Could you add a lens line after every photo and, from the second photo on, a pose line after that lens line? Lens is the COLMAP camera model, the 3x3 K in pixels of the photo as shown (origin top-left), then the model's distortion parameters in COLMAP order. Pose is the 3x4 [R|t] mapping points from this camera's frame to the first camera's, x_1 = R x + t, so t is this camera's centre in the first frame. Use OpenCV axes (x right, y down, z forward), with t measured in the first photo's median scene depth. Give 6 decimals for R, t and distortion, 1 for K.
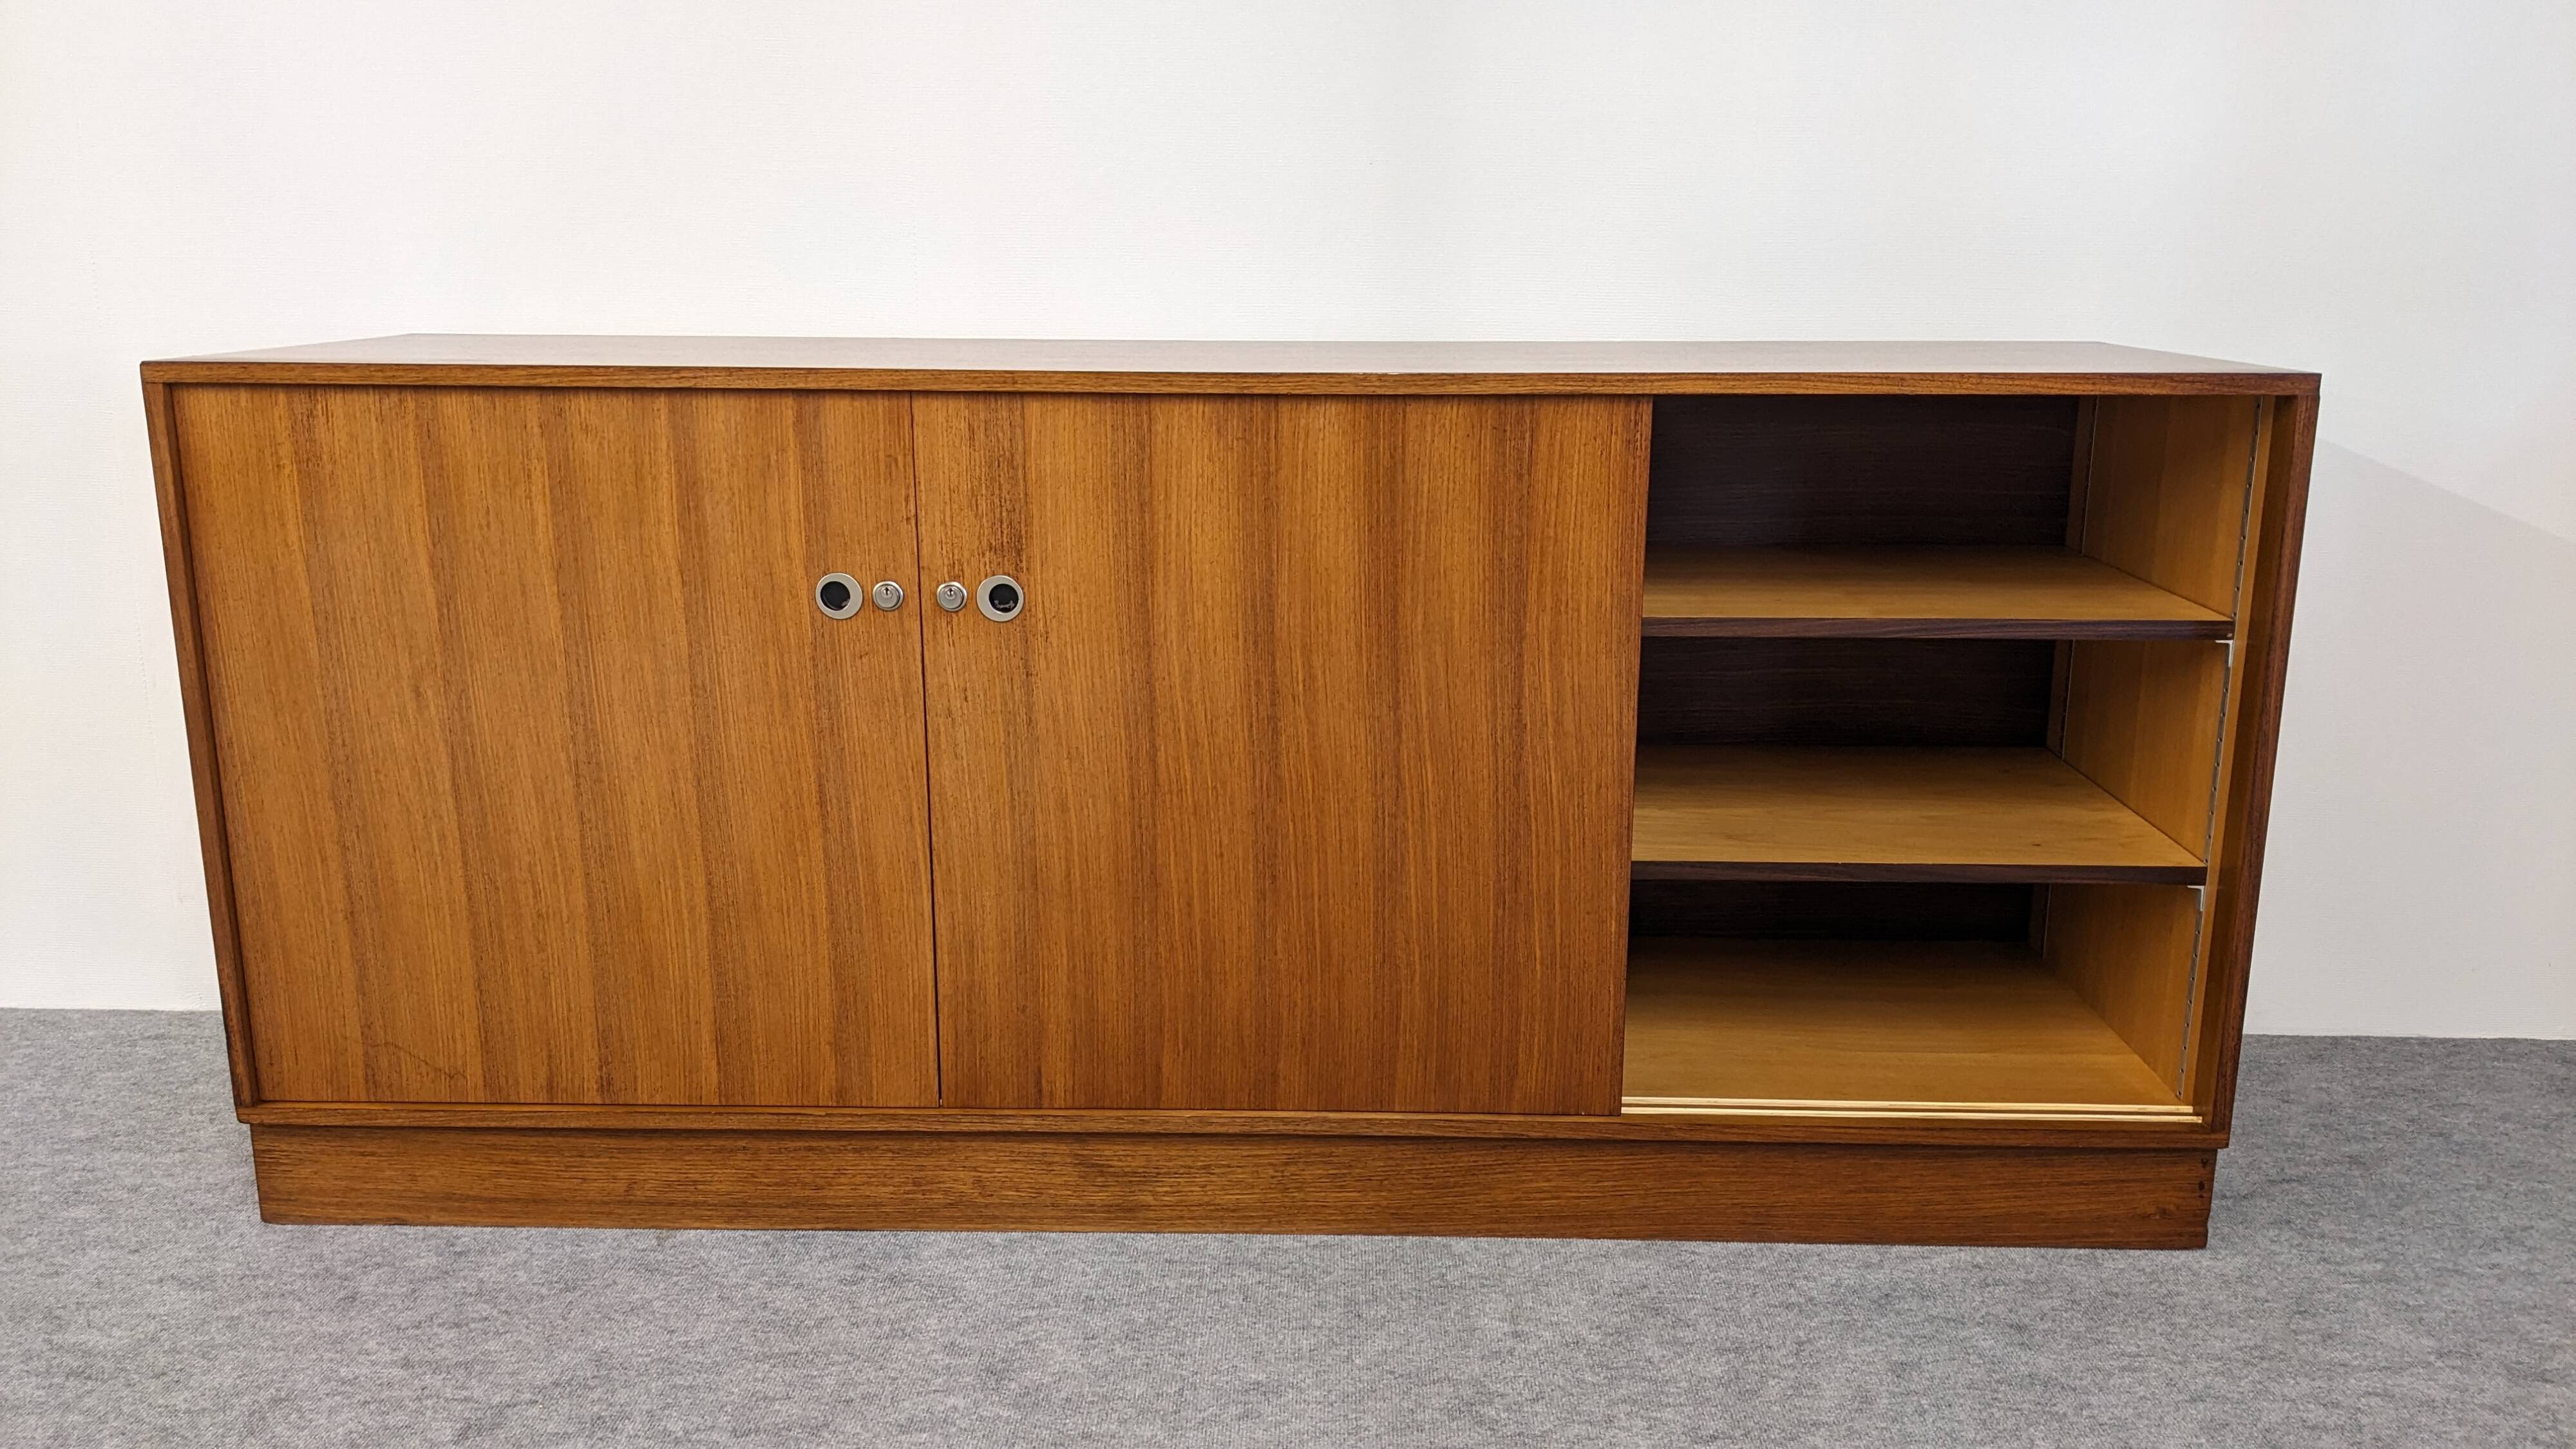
lens RADIAL K [[2014.5, 0, 1301.2], [0, 2014.5, 799.9], [0, 0, 1]] dist [0.065037, -0.120021]
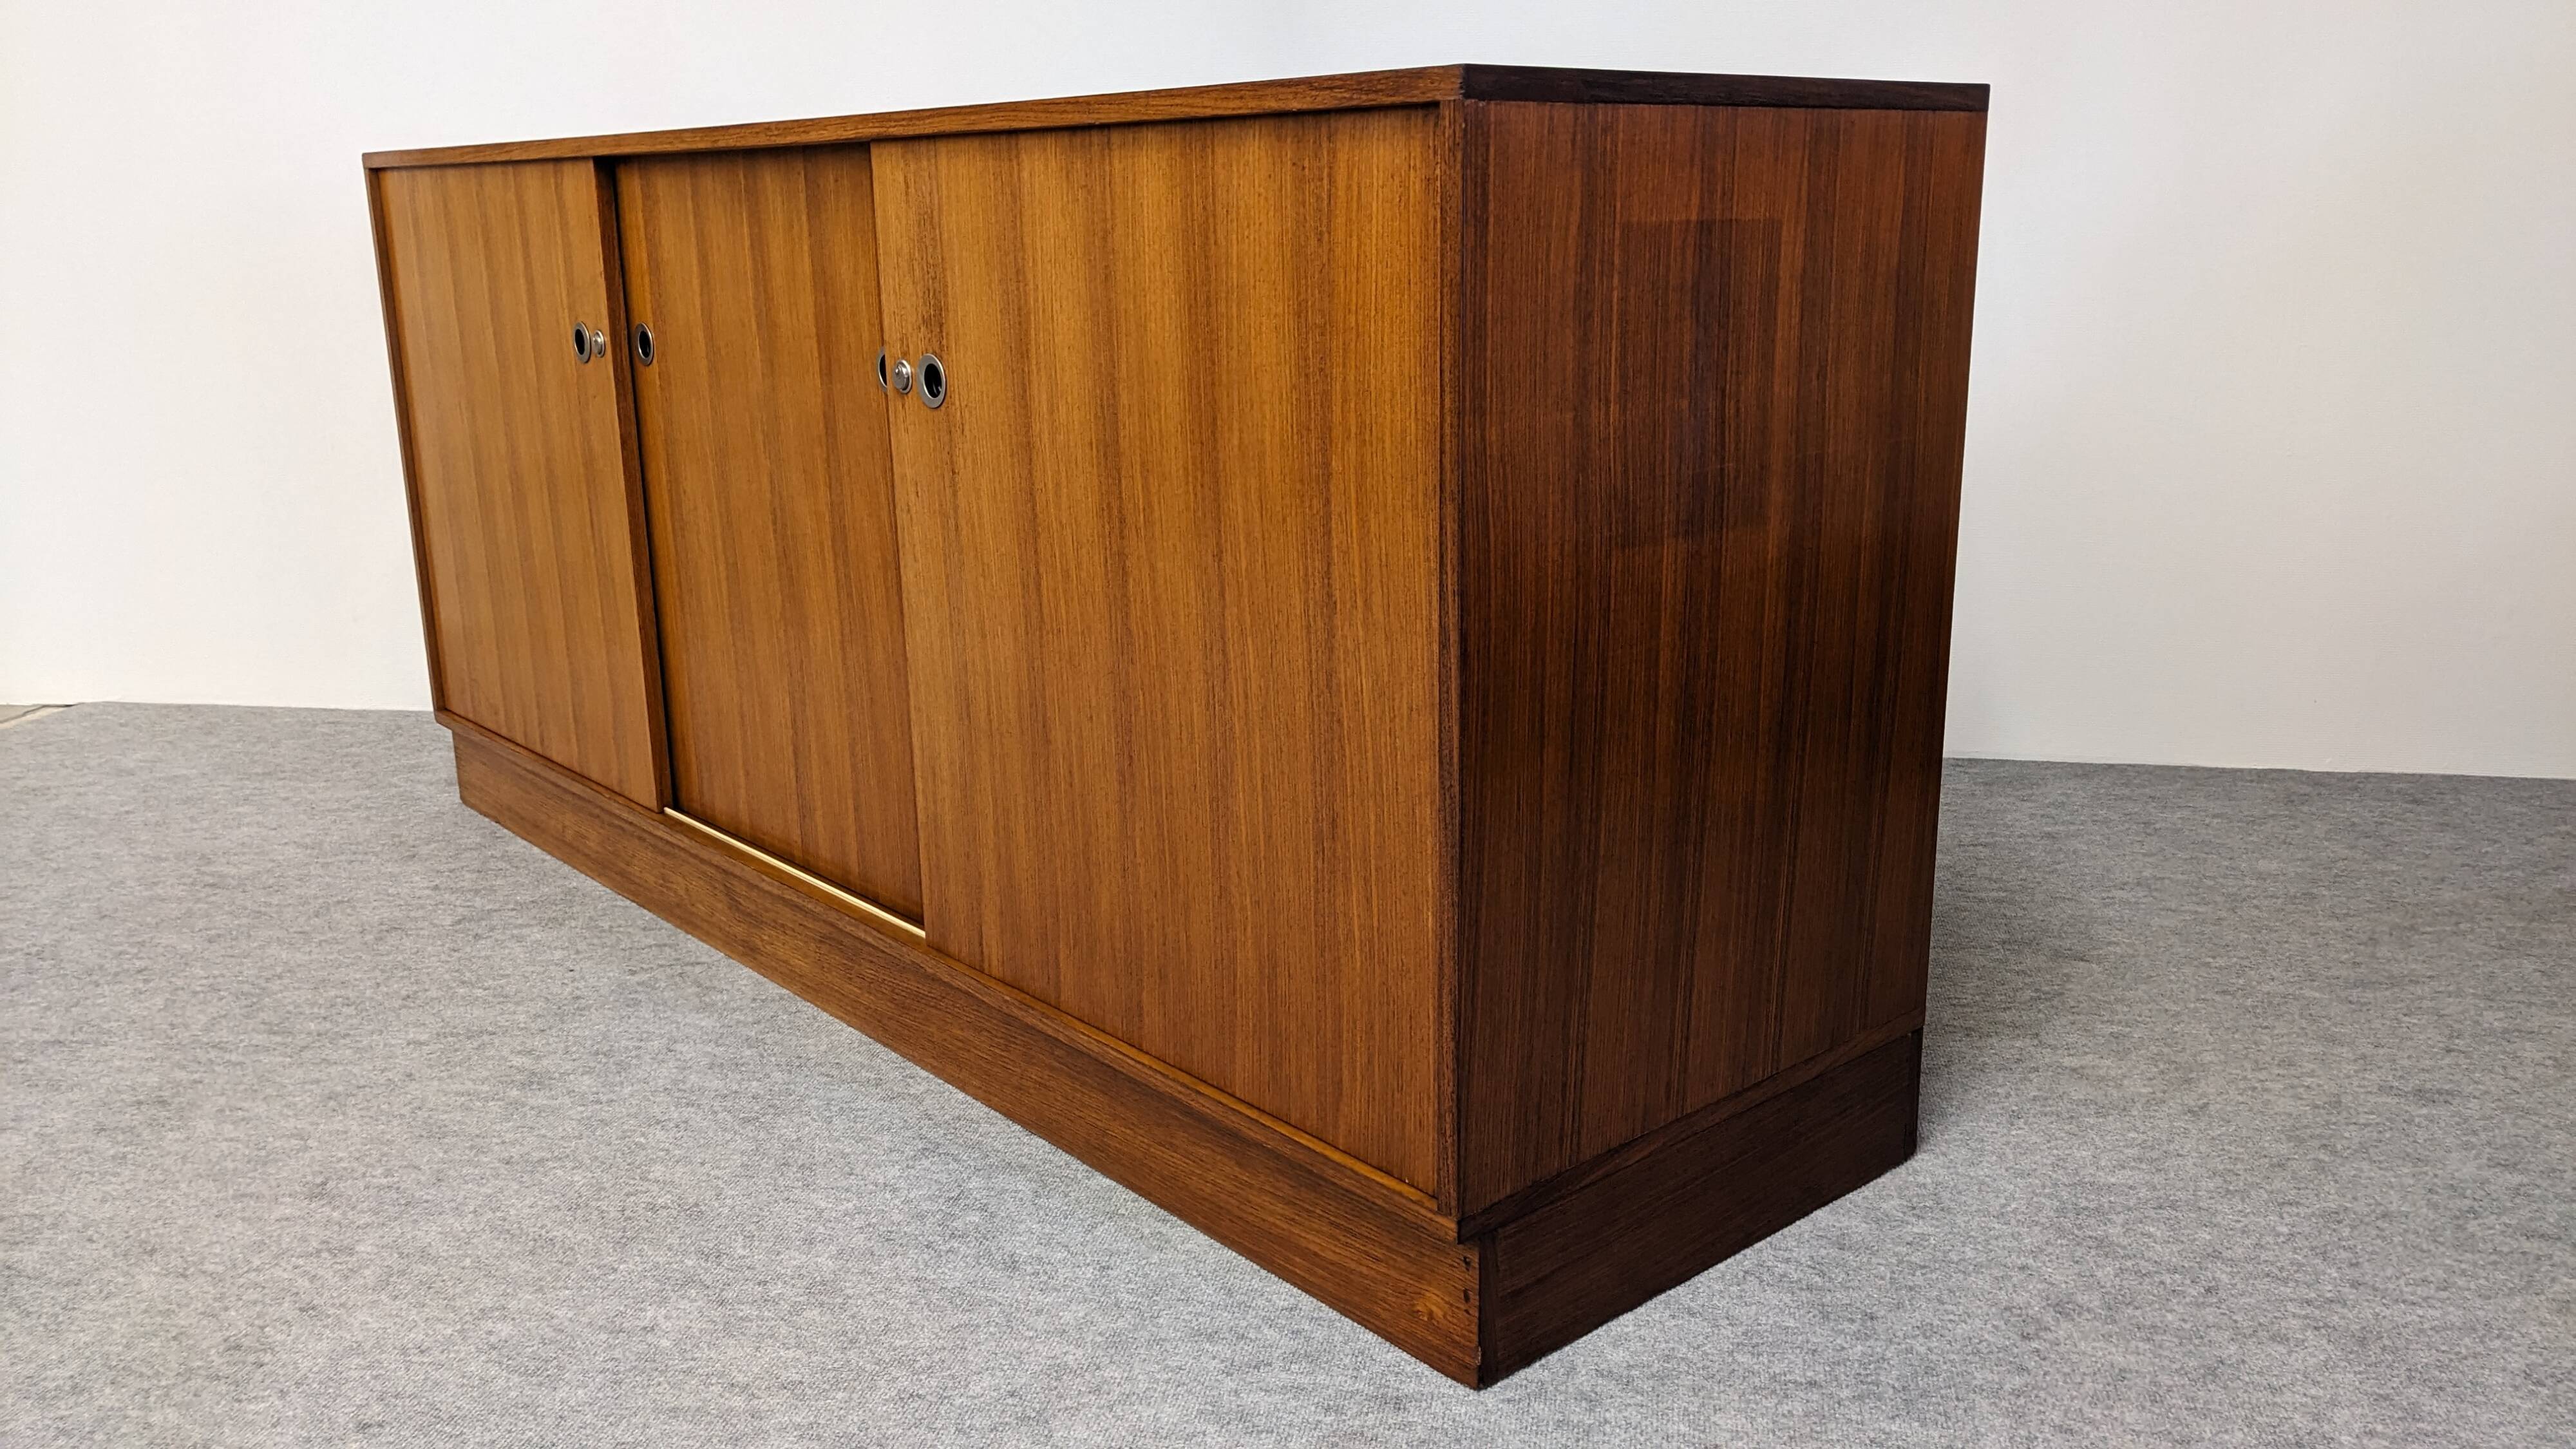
lens RADIAL K [[2014.5, 0, 1290.8], [0, 2014.5, 804.8], [0, 0, 1]] dist [0.065037, -0.120021]
pose [[0.671090, 0.200721, -0.713687, 0.880950], [-0.175681, 0.978289, 0.109944, -0.039426], [0.720260, 0.051599, 0.691783, 0.481679]]
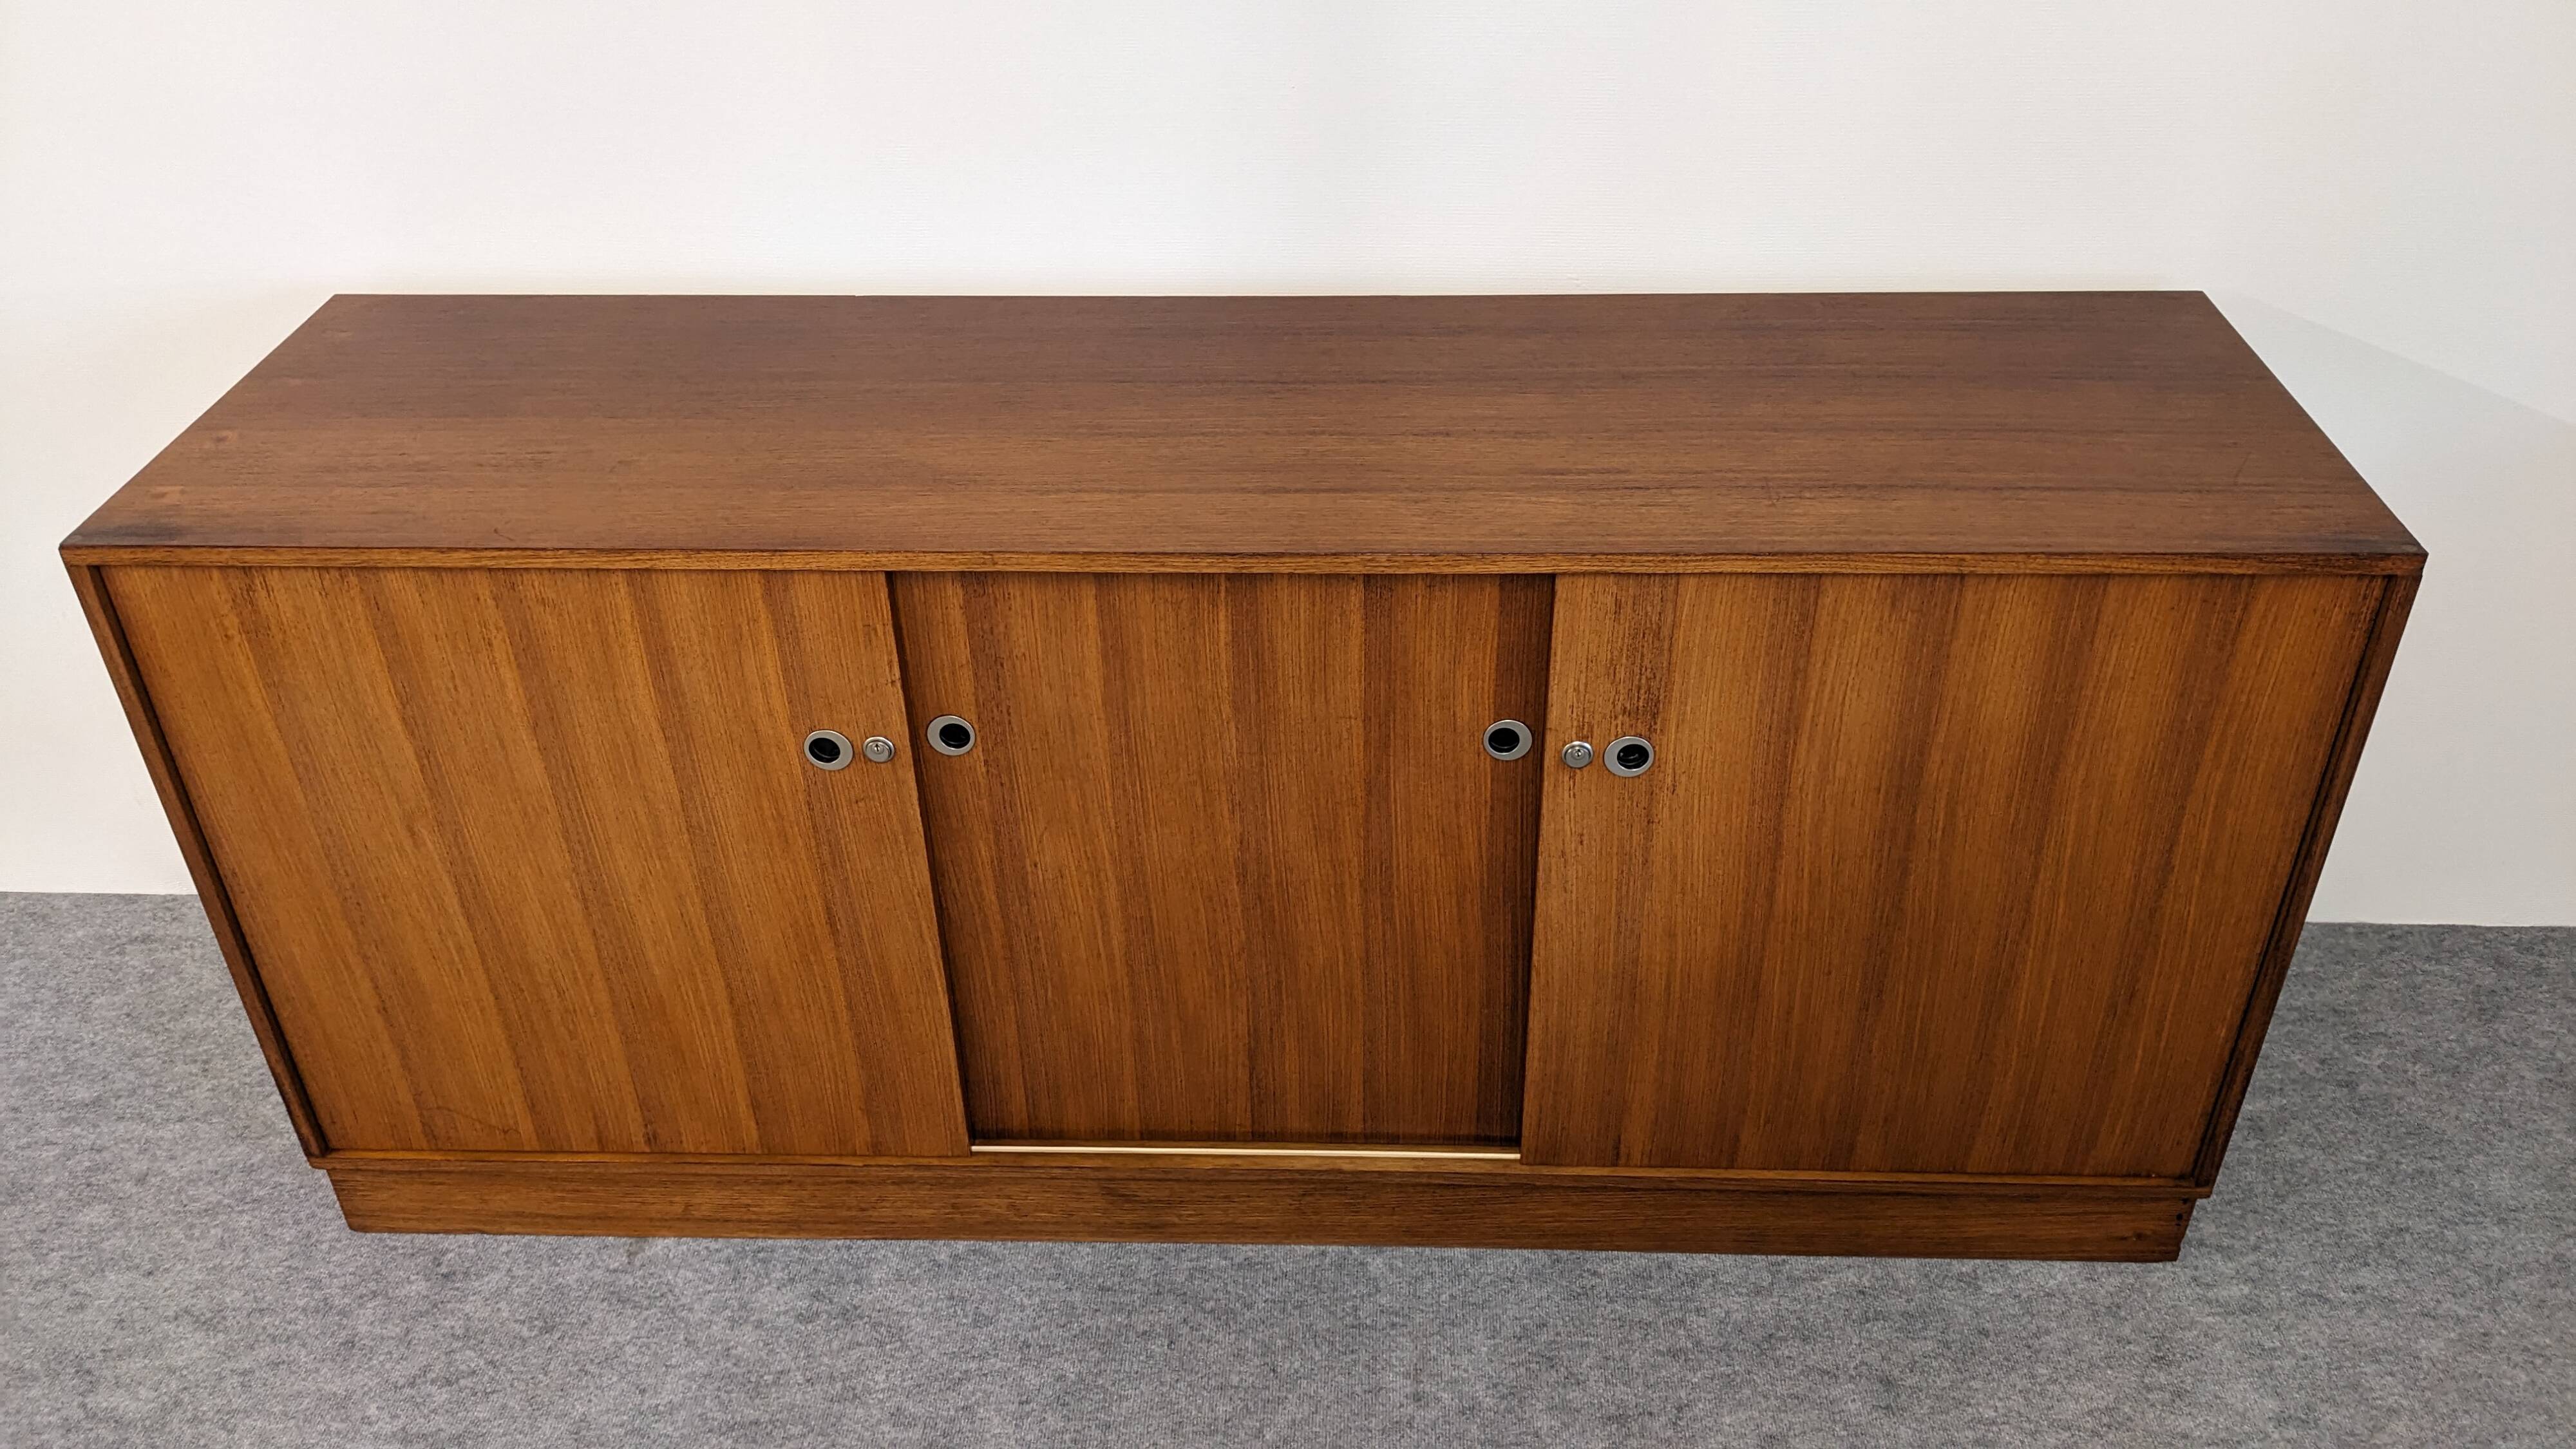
lens RADIAL K [[2014.5, 0, 1291.7], [0, 2014.5, 783.4], [0, 0, 1]] dist [0.065037, -0.120021]
pose [[0.999666, -0.006893, -0.024926, 0.014589], [0.015324, 0.934281, 0.356209, -0.406178], [0.020833, -0.356472, 0.934074, 0.097064]]
